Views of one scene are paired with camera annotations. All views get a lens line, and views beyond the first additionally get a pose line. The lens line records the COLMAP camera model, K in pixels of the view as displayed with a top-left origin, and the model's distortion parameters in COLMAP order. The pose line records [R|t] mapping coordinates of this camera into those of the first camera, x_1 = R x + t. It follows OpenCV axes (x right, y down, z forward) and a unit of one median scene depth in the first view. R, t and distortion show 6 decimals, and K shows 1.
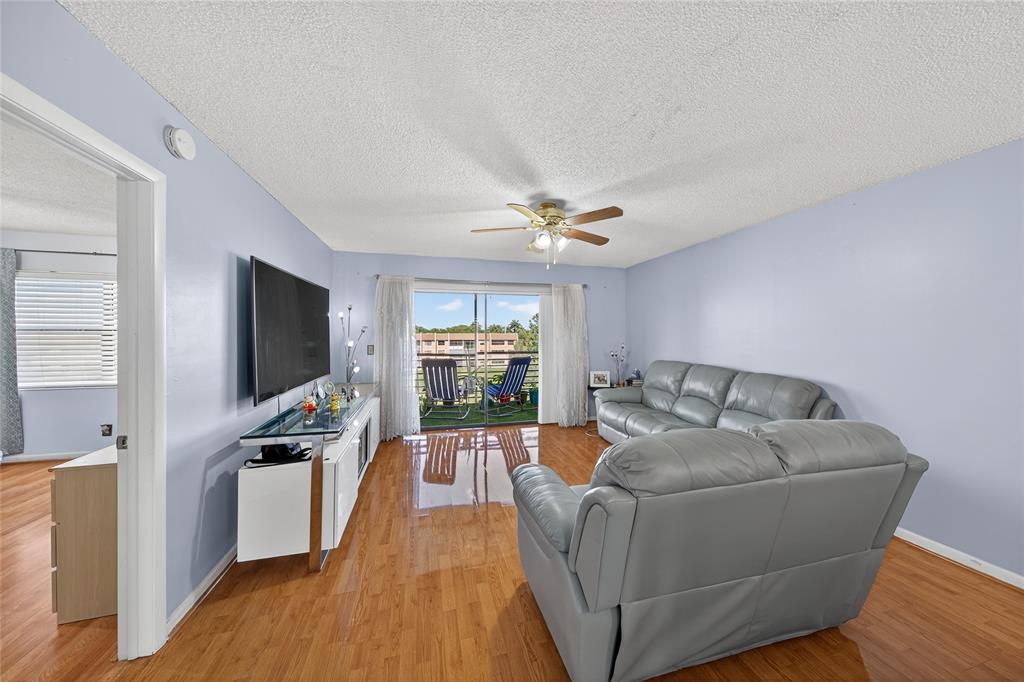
lens RADIAL K [[338.1, 0, 519.0], [0, 338.1, 331.1], [0, 0, 1]] dist [0.000343, -0.000010]
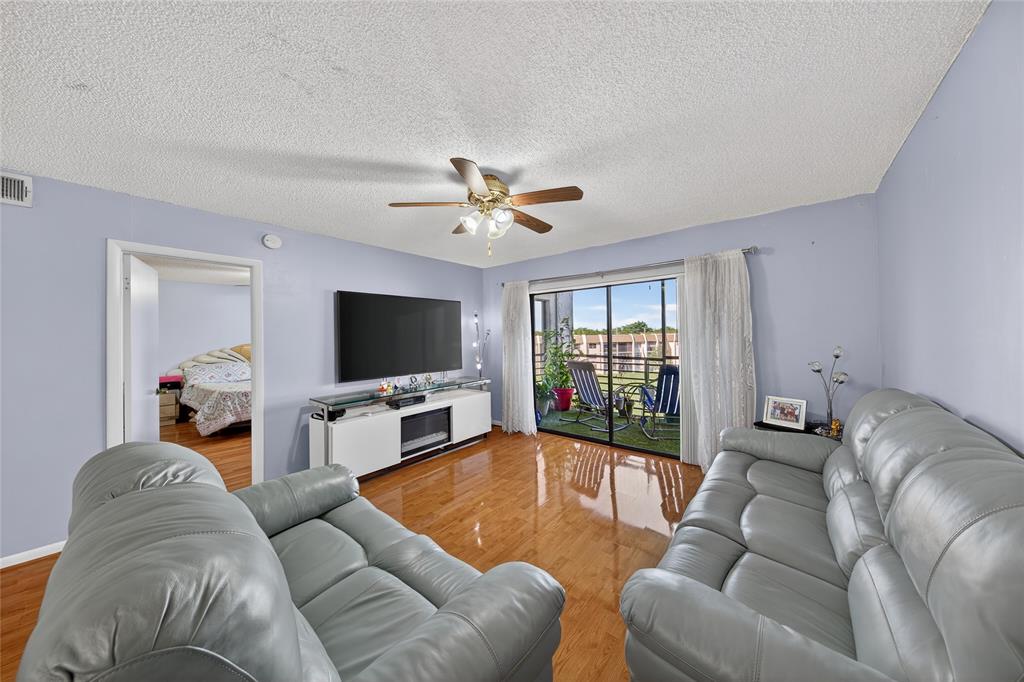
lens RADIAL K [[338.1, 0, 519.0], [0, 338.1, 331.1], [0, 0, 1]] dist [0.000343, -0.000010]
pose [[0.586228, -0.018748, -0.809929, 0.505962], [0.023265, 0.999709, -0.006303, 0.001868], [0.809812, -0.015148, 0.586494, 0.365314]]
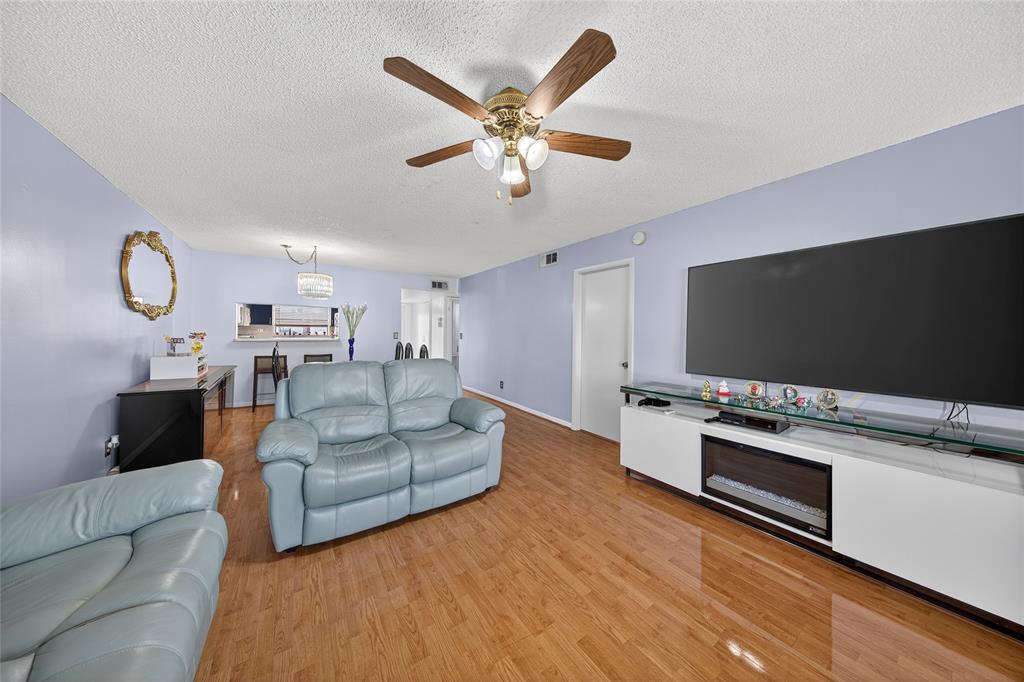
lens RADIAL K [[321.6, 0, 508.4], [0, 321.6, 335.4], [0, 0, 1]] dist [-0.000486, 0.000006]
pose [[-0.953519, -0.009786, -0.301174, 0.163205], [-0.006575, 0.999910, -0.011672, 0.041517], [0.301261, -0.009149, -0.953498, 0.992769]]
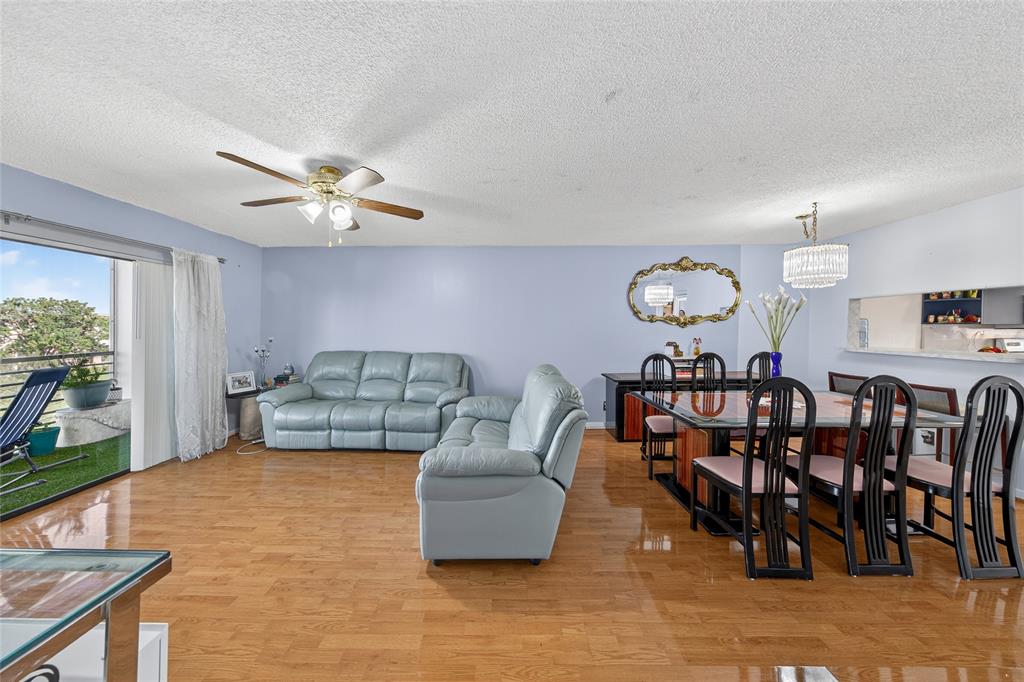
lens RADIAL K [[321.6, 0, 508.4], [0, 321.6, 335.4], [0, 0, 1]] dist [-0.000486, 0.000006]
pose [[0.283070, -0.027473, 0.958706, -0.349781], [-0.009350, 0.999463, 0.031402, 0.003578], [-0.959054, -0.017853, 0.282661, 0.216621]]
